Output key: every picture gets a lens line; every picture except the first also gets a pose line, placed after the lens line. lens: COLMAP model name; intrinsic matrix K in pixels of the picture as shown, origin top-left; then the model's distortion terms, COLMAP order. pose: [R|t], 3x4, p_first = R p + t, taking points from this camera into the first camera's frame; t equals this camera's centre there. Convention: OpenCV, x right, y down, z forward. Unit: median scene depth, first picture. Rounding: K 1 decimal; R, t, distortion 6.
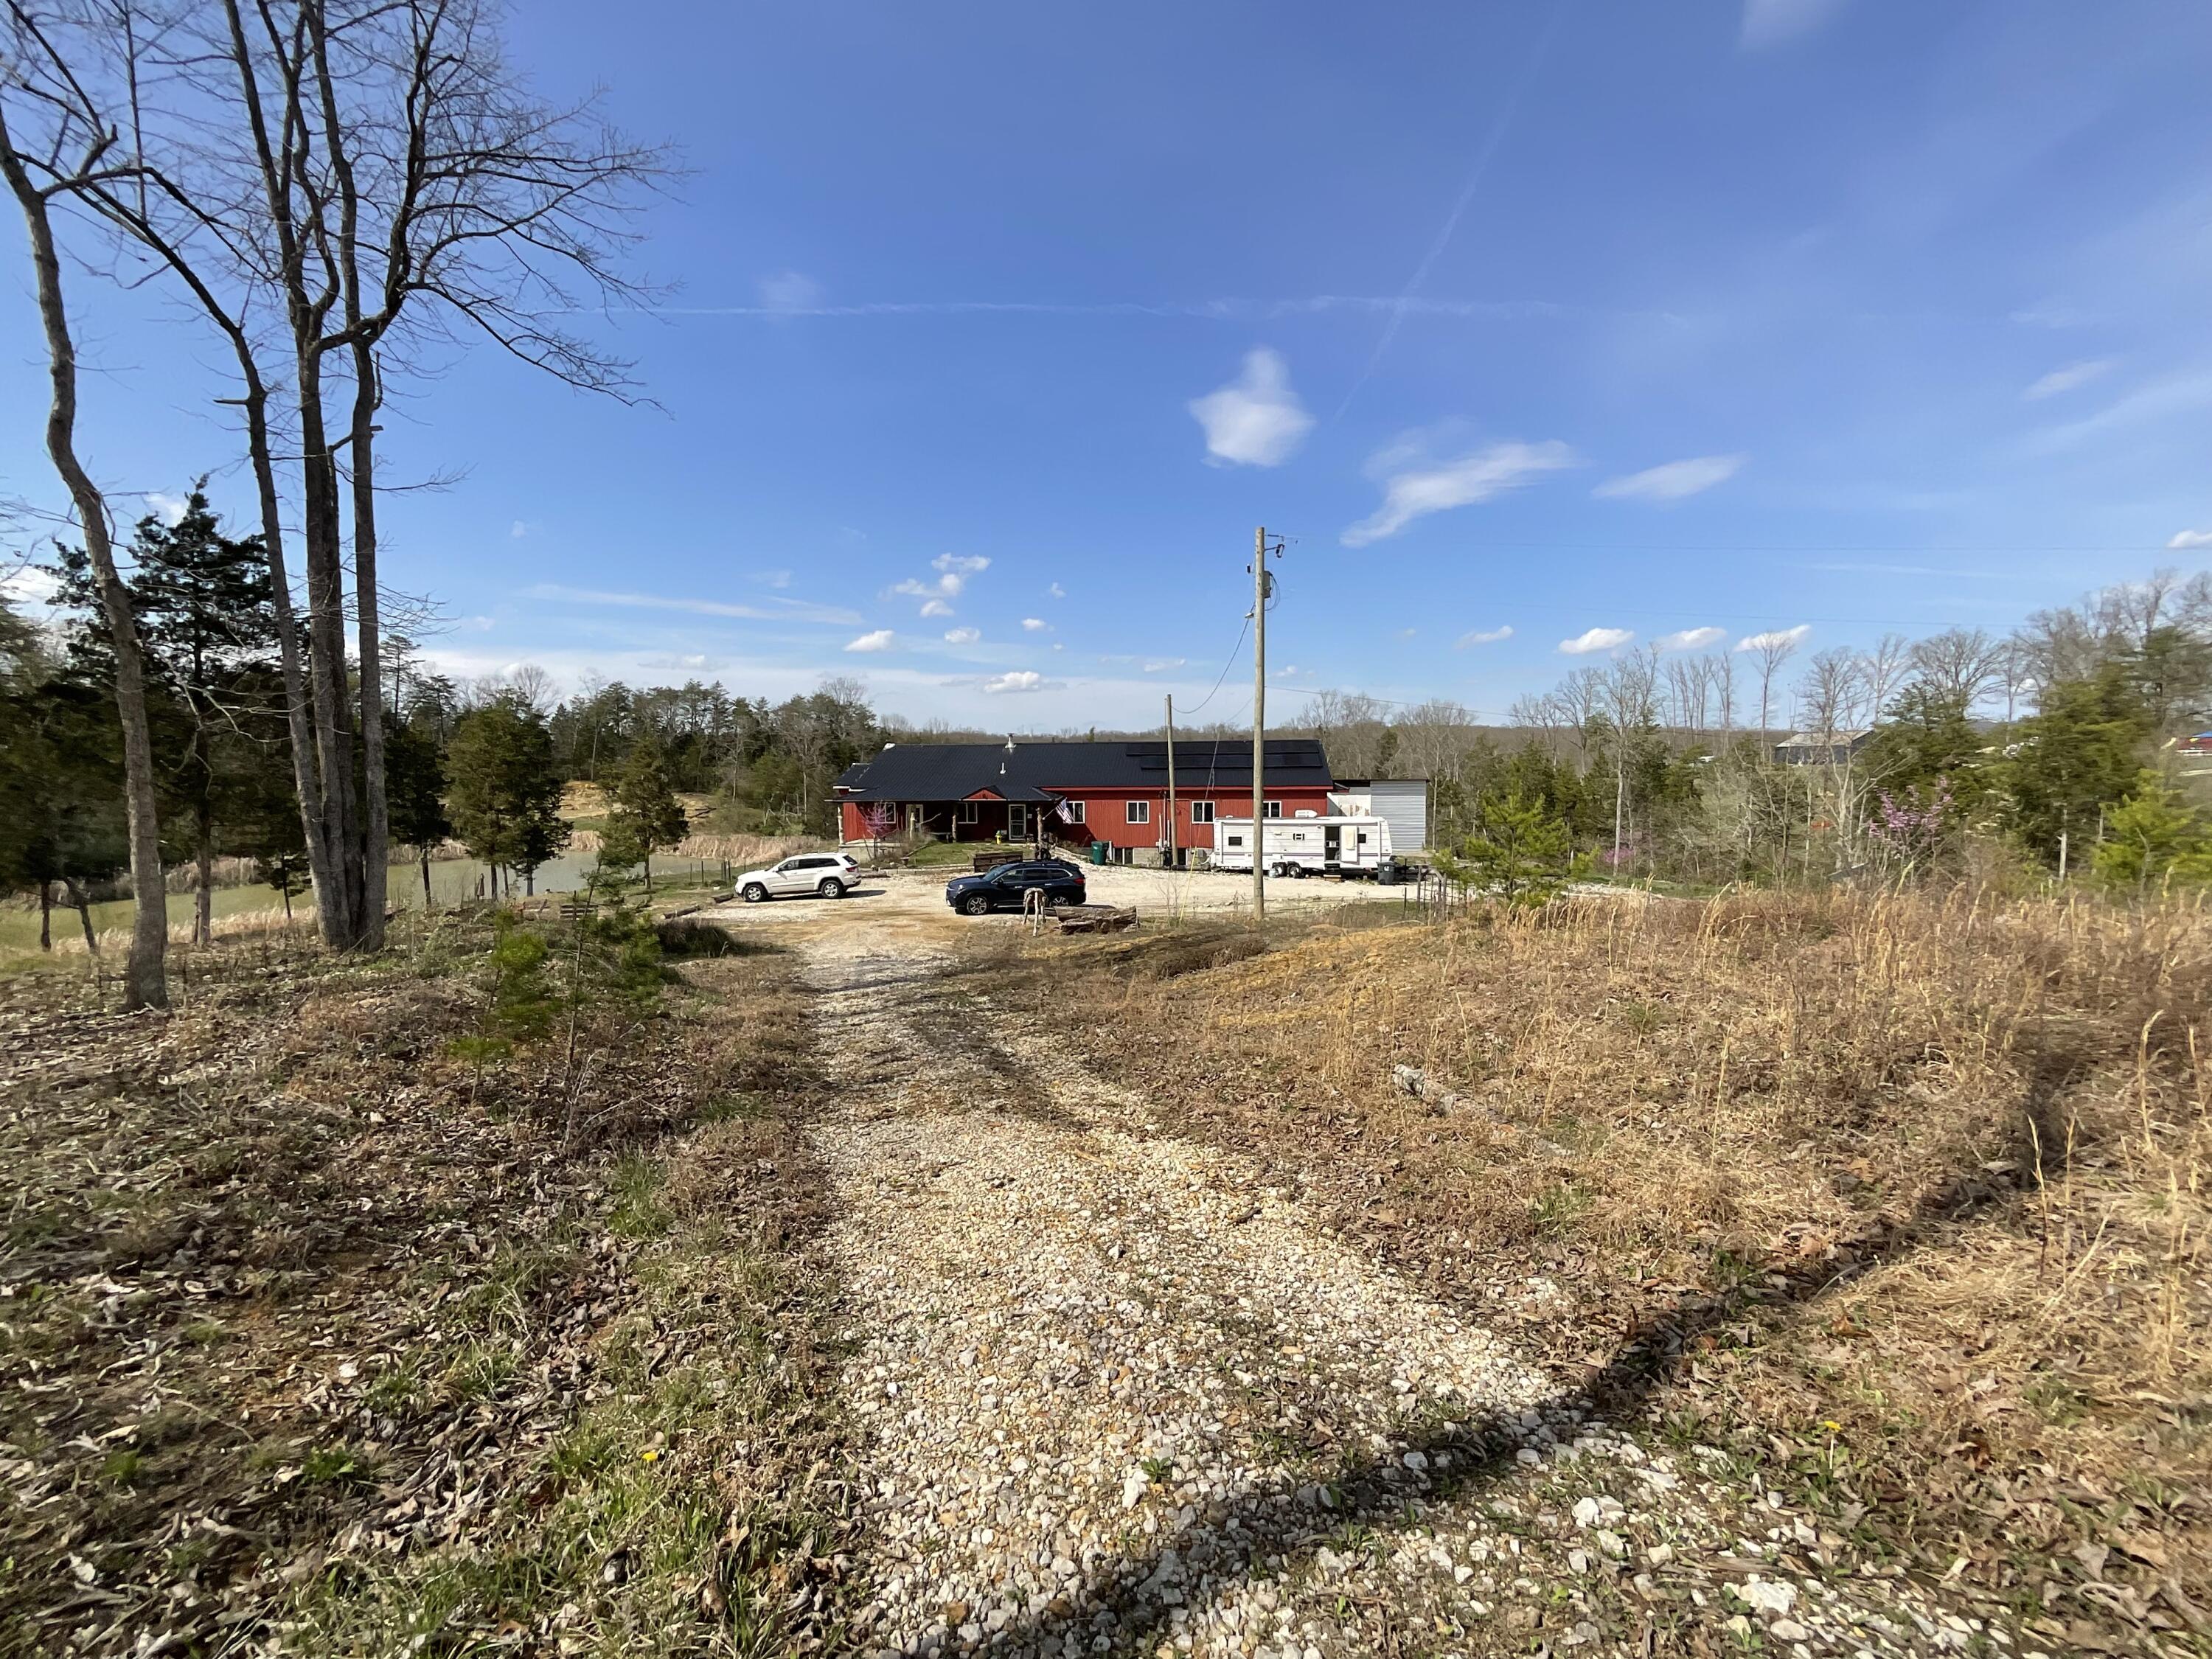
lens RADIAL K [[901.6, 0, 1109.1], [0, 901.6, 829.6], [0, 0, 1]] dist [0.004371, 0.001287]
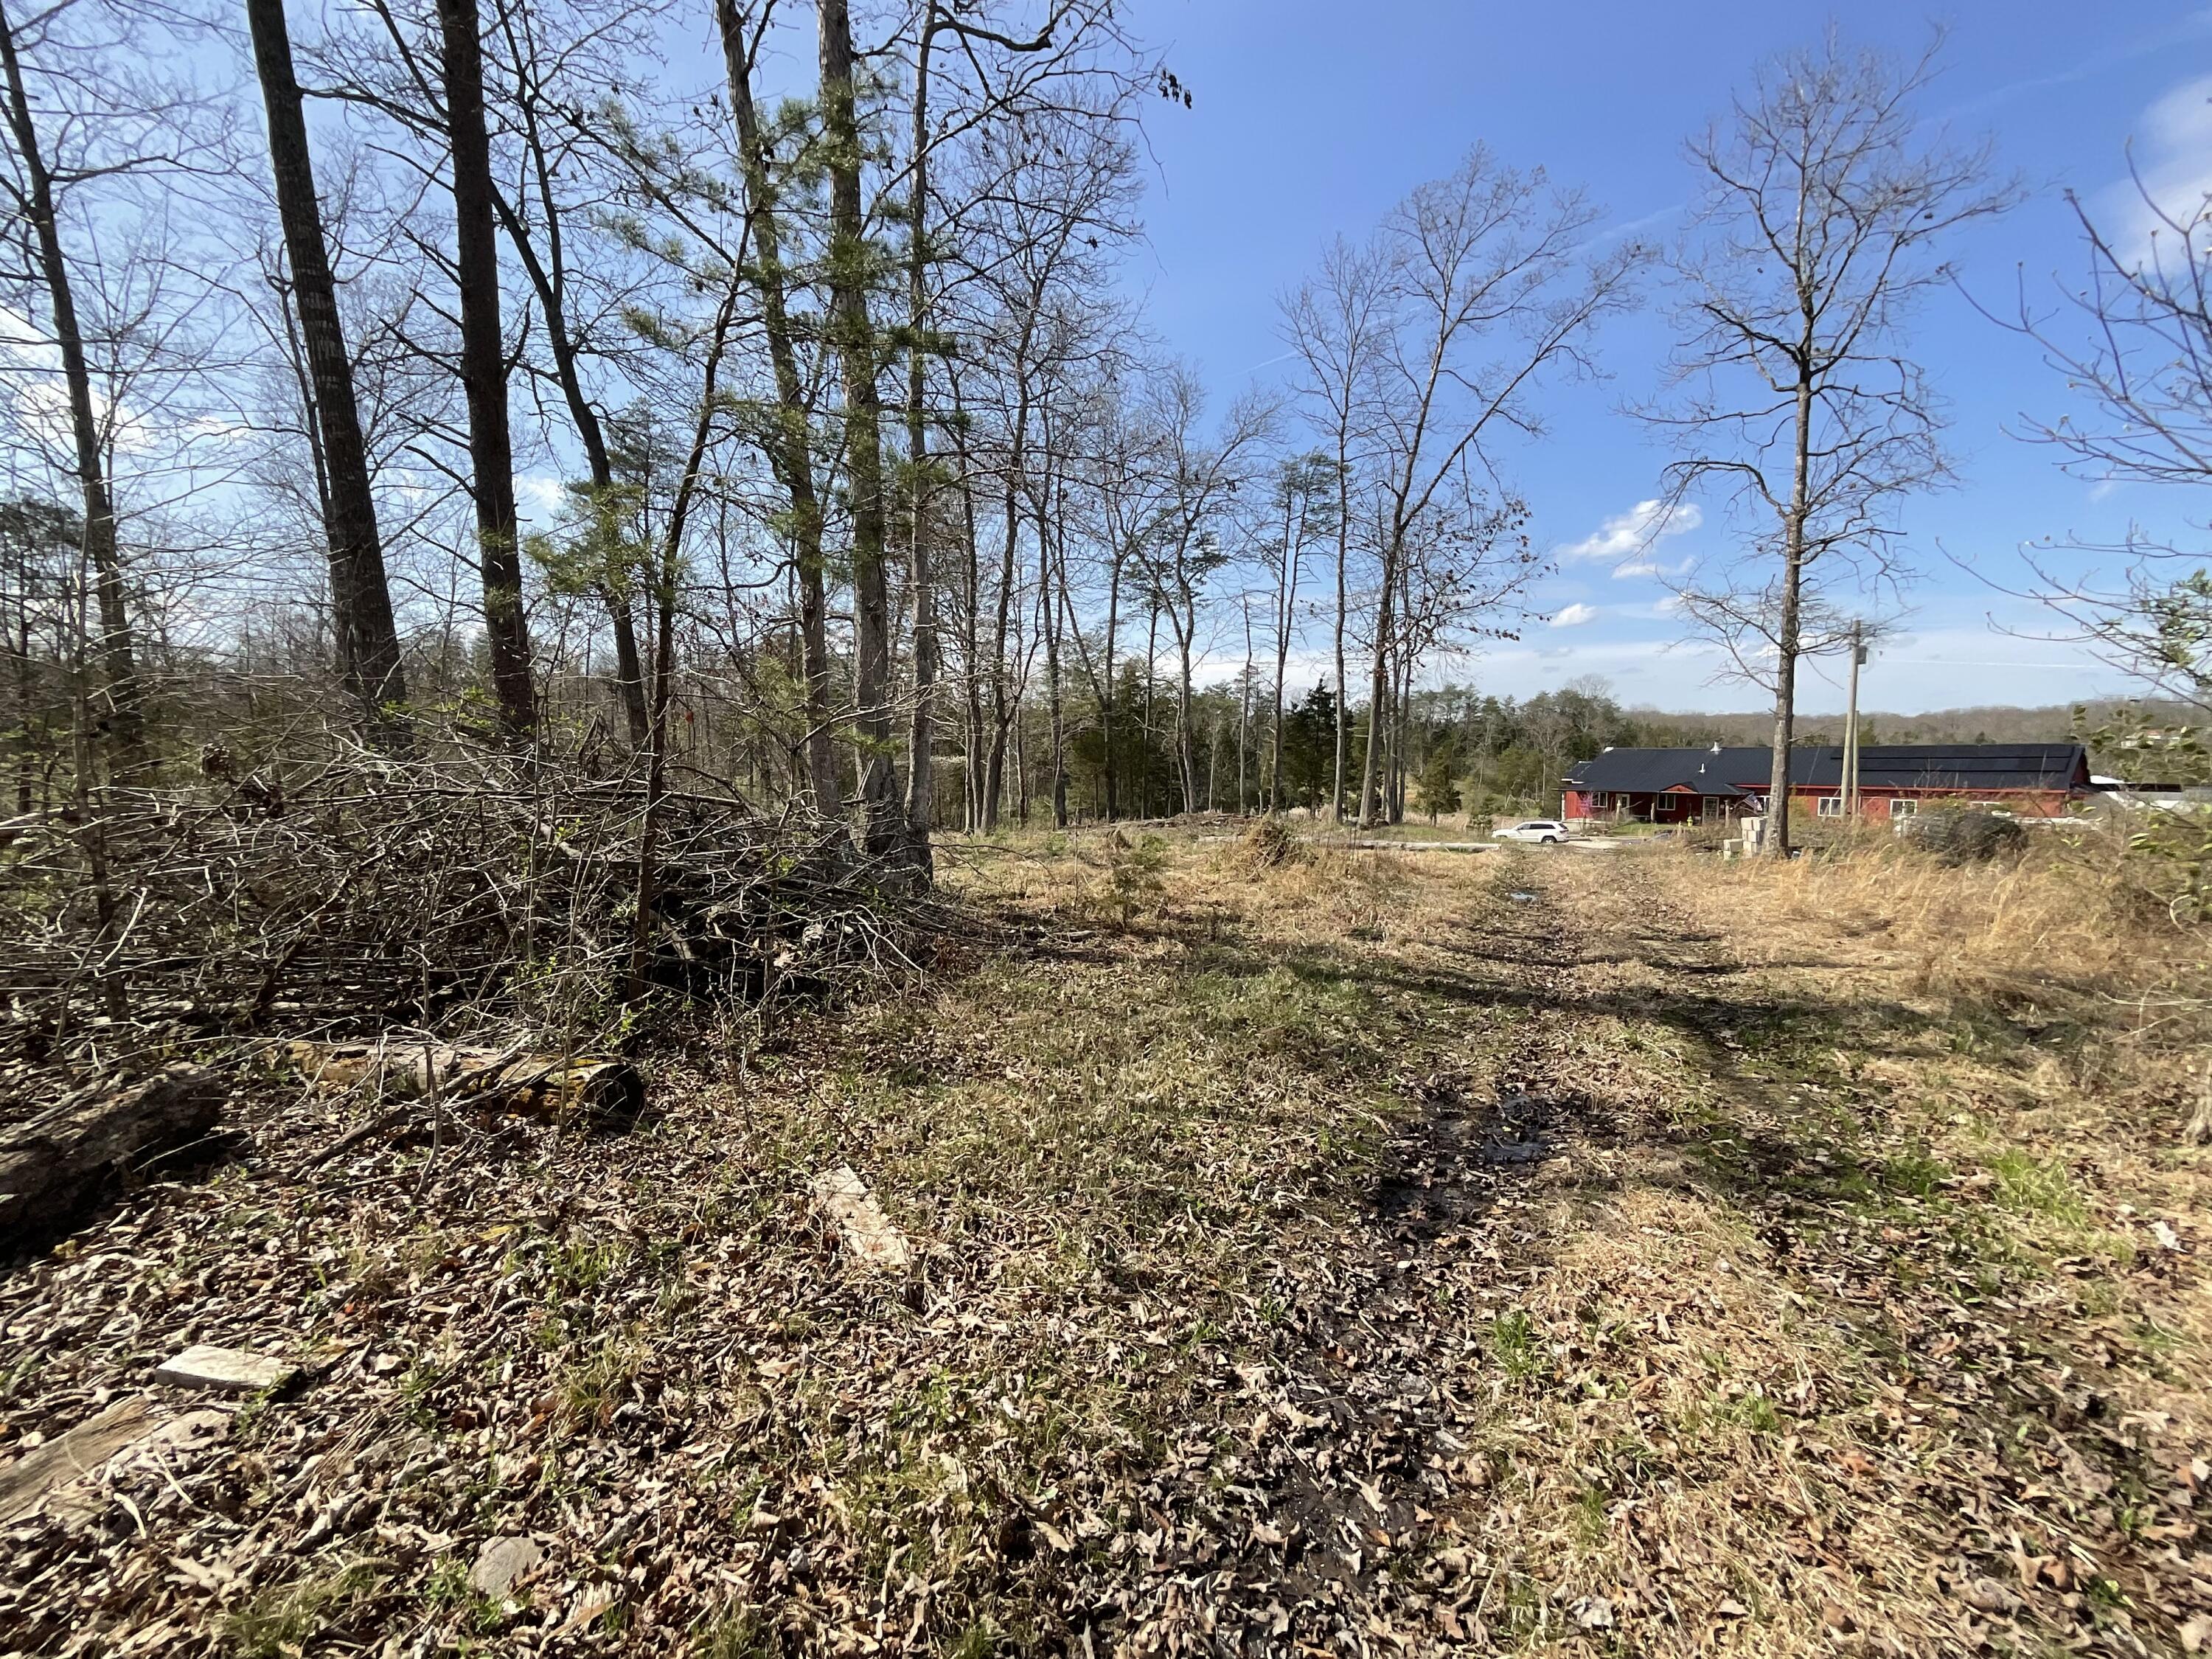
lens RADIAL K [[901.6, 0, 1112.7], [0, 901.6, 819.0], [0, 0, 1]] dist [0.004371, 0.001287]
pose [[0.714585, 0.052590, -0.697569, 0.193254], [-0.049629, 0.998469, 0.024435, 0.015190], [0.697786, 0.017159, 0.716101, -0.528713]]
